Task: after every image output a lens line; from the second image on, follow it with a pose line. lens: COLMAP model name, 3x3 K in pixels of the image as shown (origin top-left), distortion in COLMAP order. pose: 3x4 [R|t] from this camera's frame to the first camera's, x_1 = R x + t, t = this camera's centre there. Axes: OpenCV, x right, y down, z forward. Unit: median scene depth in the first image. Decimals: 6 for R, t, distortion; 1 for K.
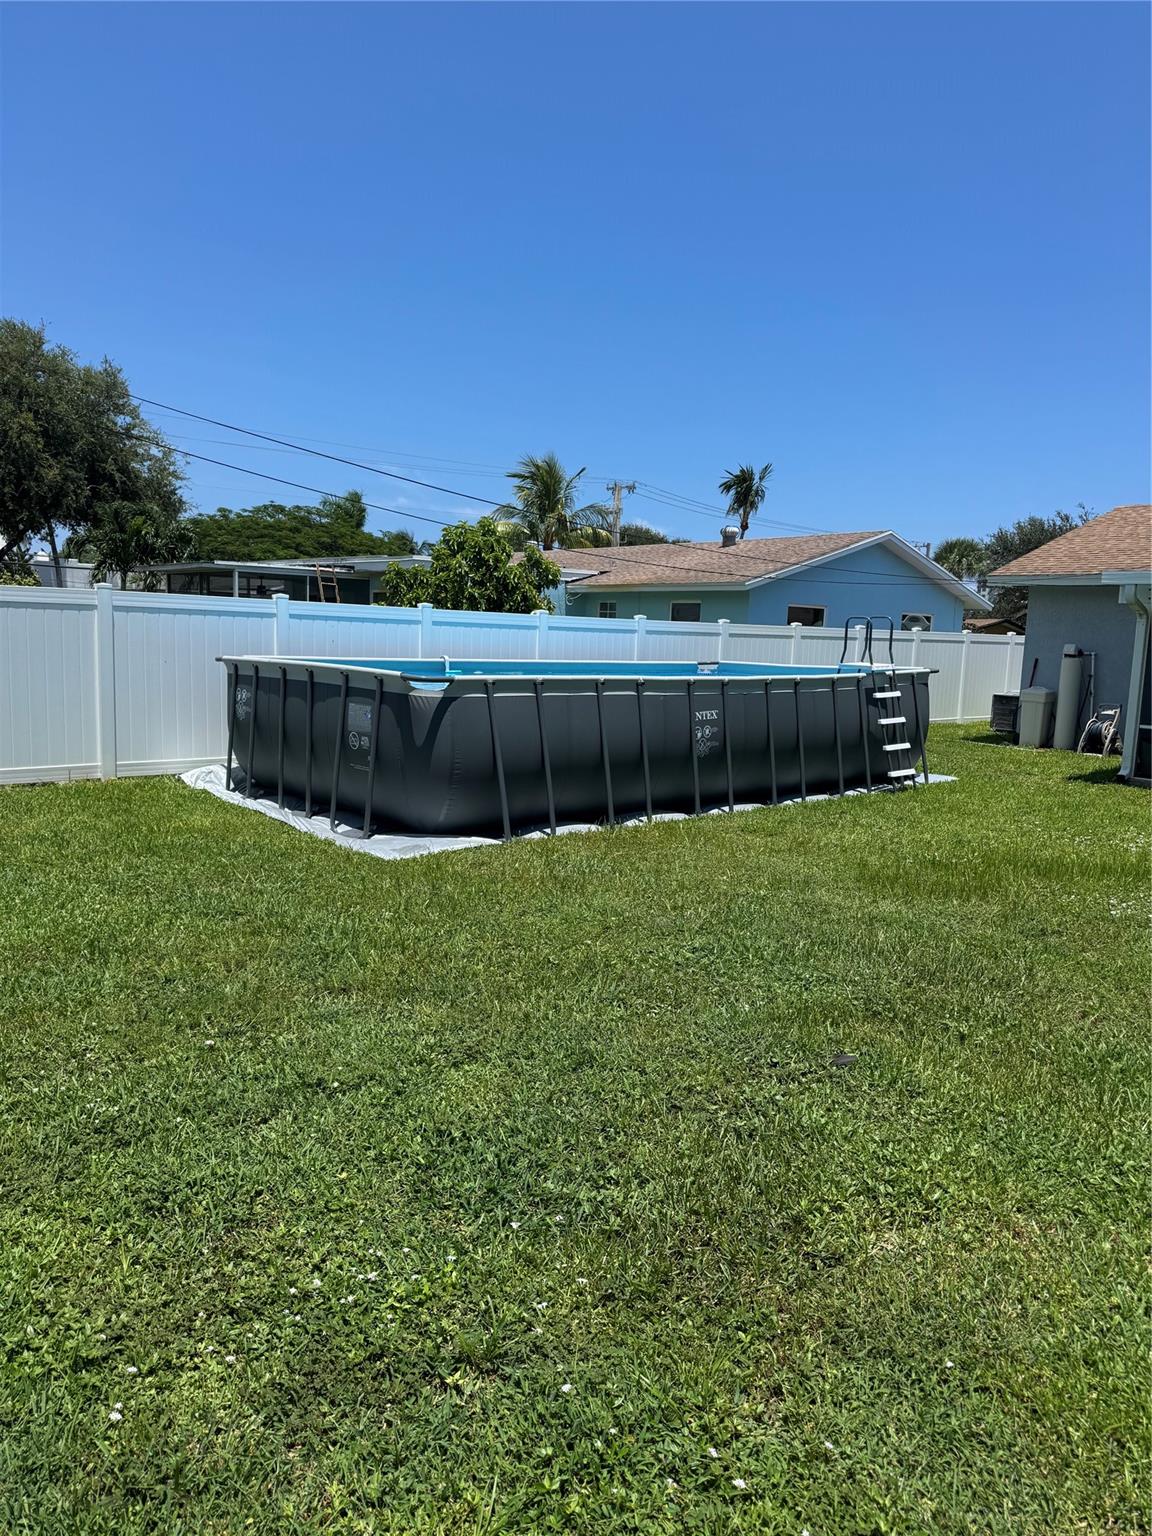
lens RADIAL K [[1069.6, 0, 576.0], [0, 1069.6, 768.0], [0, 0, 1]] dist [0.091839, 0.000750]
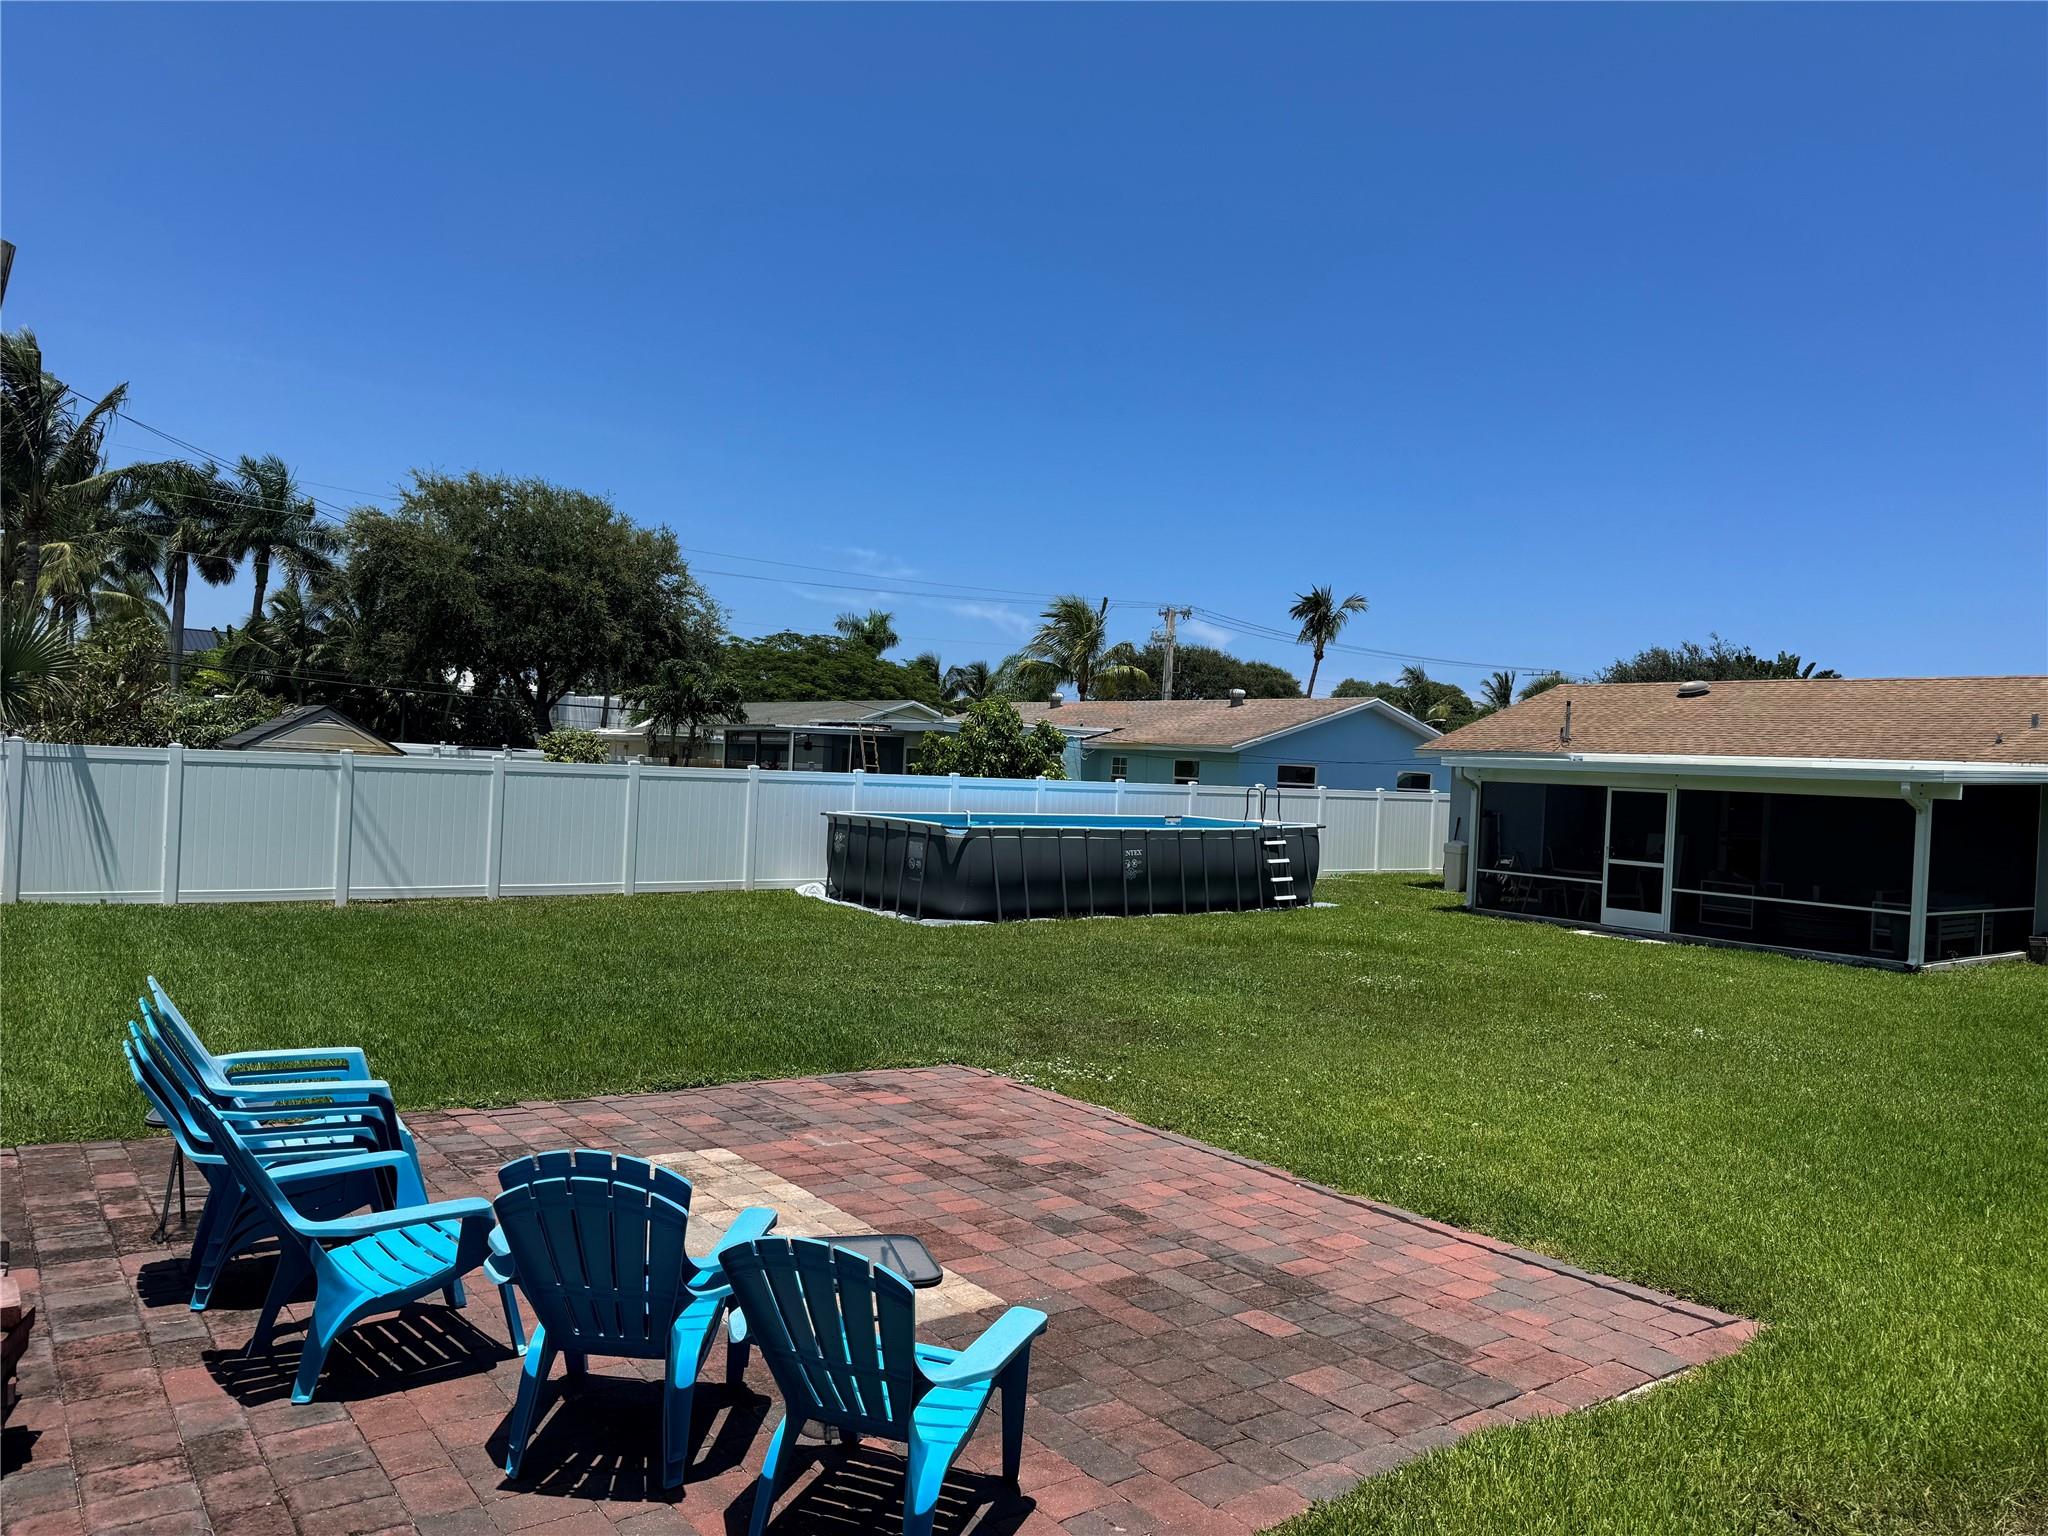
lens RADIAL K [[1426.2, 0, 1024.0], [0, 1426.2, 768.0], [0, 0, 1]] dist [0.091839, 0.000750]
pose [[0.996298, 0.008224, -0.085571, 0.097922], [-0.018758, 0.992224, -0.123041, 0.060172], [0.083894, 0.124191, 0.988705, -0.748776]]
